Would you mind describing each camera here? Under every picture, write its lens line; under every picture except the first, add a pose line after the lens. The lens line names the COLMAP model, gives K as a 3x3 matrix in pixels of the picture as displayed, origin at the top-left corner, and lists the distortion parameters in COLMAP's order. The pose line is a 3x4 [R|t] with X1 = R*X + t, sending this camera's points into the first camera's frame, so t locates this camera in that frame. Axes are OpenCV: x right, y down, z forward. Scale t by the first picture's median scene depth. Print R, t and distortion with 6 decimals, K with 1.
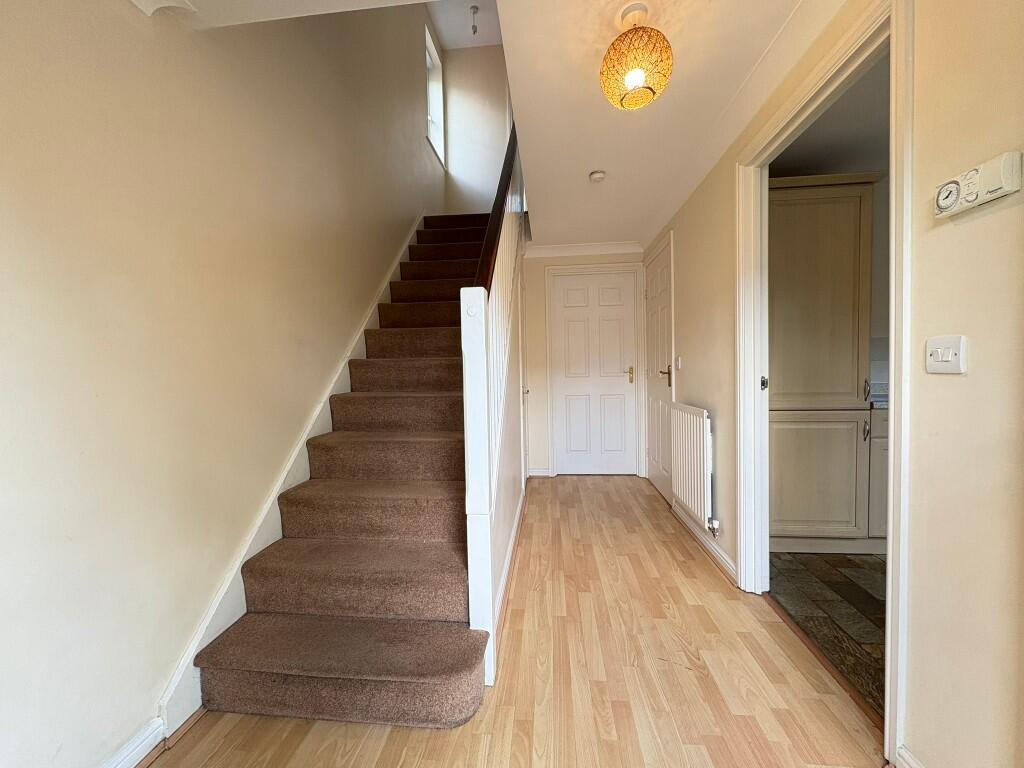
lens RADIAL K [[407.8, 0, 511.1], [0, 407.8, 384.4], [0, 0, 1]] dist [0.001030, -0.000892]
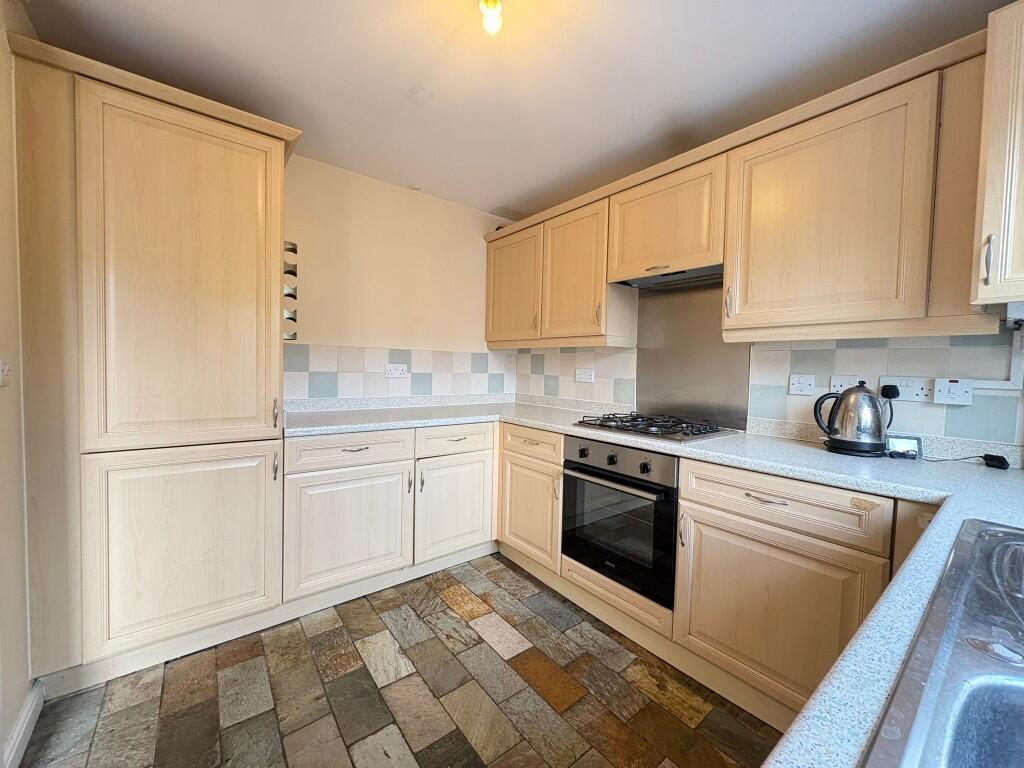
lens RADIAL K [[407.8, 0, 510.9], [0, 407.8, 381.5], [0, 0, 1]] dist [0.001030, -0.000892]
pose [[0.721065, 0.009873, 0.692798, 0.654520], [-0.007520, 0.999951, -0.006424, -0.043183], [-0.692827, -0.000578, 0.721104, 0.148482]]
